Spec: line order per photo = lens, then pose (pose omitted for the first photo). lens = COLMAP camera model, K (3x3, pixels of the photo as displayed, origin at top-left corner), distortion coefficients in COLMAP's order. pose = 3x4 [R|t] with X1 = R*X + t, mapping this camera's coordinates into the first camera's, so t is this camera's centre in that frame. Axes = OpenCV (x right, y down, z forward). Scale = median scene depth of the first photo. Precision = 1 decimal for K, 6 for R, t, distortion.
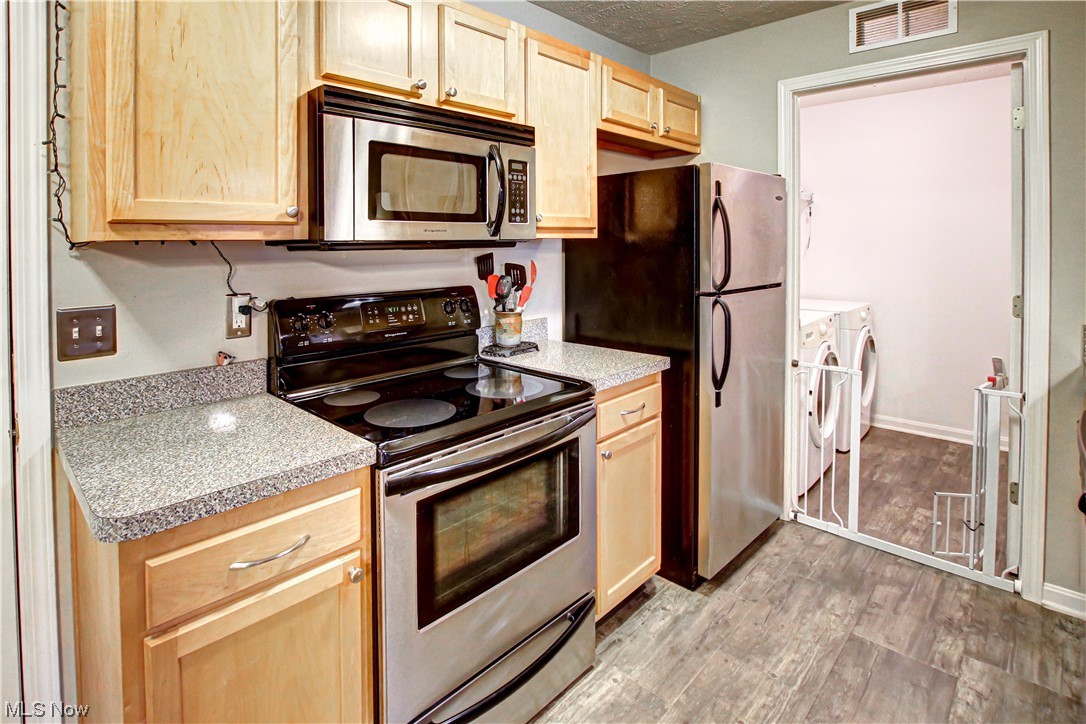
lens RADIAL K [[524.7, 0, 543.3], [0, 524.7, 392.4], [0, 0, 1]] dist [-0.031713, 0.000180]
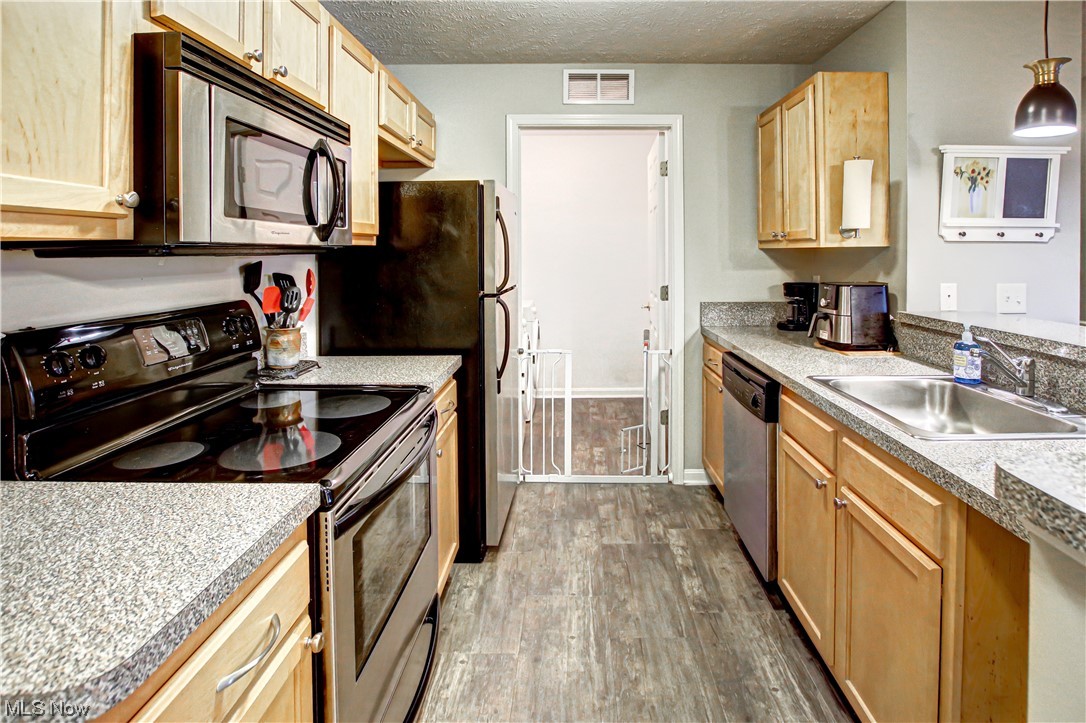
lens RADIAL K [[514.6, 0, 544.2], [0, 514.6, 415.1], [0, 0, 1]] dist [-0.033228, 0.001047]
pose [[0.737435, -0.192794, 0.647317, -0.349984], [0.174621, 0.980232, 0.093016, -0.014460], [-0.652454, 0.044442, 0.756524, 0.076343]]
